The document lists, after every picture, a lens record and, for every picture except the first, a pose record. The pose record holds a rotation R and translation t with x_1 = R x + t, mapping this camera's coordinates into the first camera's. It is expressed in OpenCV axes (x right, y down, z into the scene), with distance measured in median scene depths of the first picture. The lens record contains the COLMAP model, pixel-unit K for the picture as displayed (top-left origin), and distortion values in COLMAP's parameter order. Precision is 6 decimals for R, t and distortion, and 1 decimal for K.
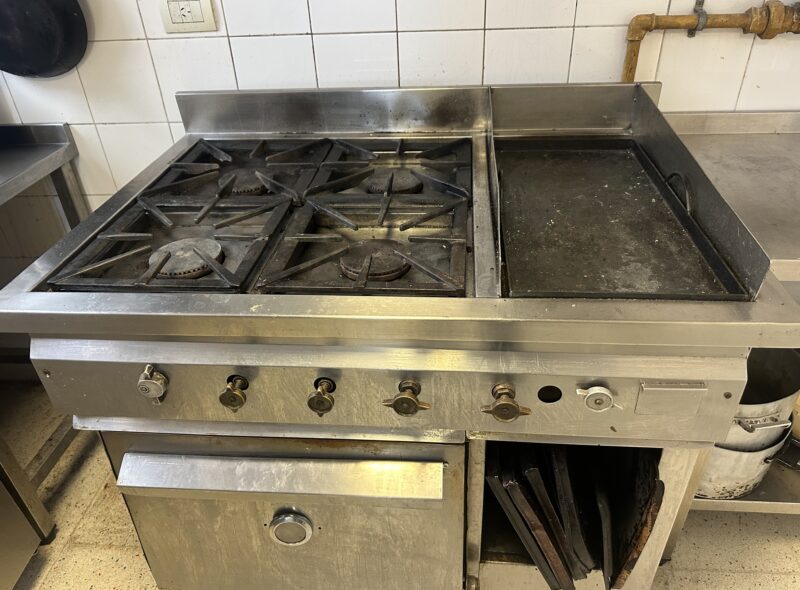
lens RADIAL K [[573.3, 0, 399.9], [0, 573.3, 291.5], [0, 0, 1]] dist [0.039144, -0.055861]
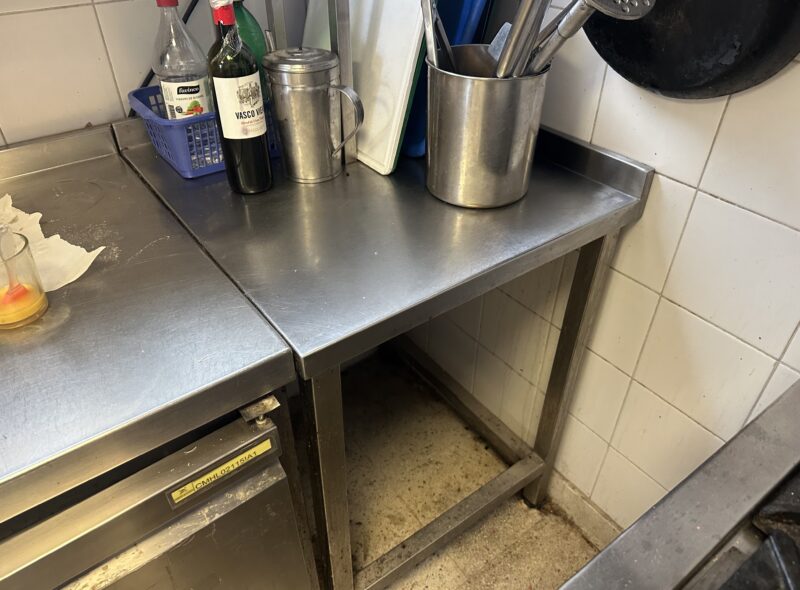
lens RADIAL K [[573.3, 0, 399.5], [0, 573.3, 280.8], [0, 0, 1]] dist [0.039144, -0.055861]
pose [[0.656685, 0.487553, -0.575375, -0.427019], [-0.441115, 0.867126, 0.231322, -0.261521], [0.611704, 0.101901, 0.784496, 0.461932]]
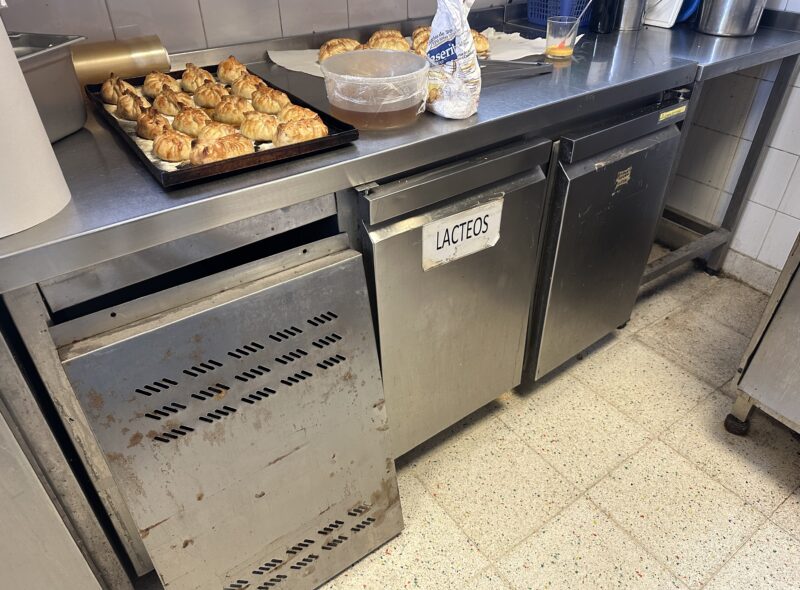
lens RADIAL K [[573.3, 0, 401.7], [0, 573.3, 290.9], [0, 0, 1]] dist [0.039144, -0.055861]
pose [[0.646130, 0.480456, -0.593024, -0.237152], [-0.444422, 0.868525, 0.219441, 0.358314], [0.620488, 0.121765, 0.774705, -0.387674]]
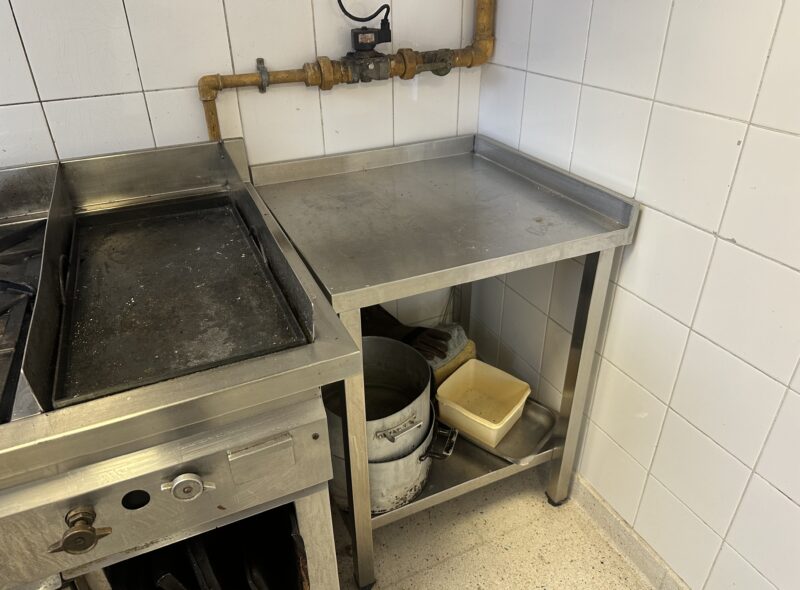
lens RADIAL K [[573.3, 0, 401.8], [0, 573.3, 292.7], [0, 0, 1]] dist [0.039144, -0.055861]
pose [[0.869925, -0.222328, 0.440228, 0.189497], [0.254054, 0.967094, -0.013622, -0.009262], [-0.422714, 0.123692, 0.897783, -0.009774]]
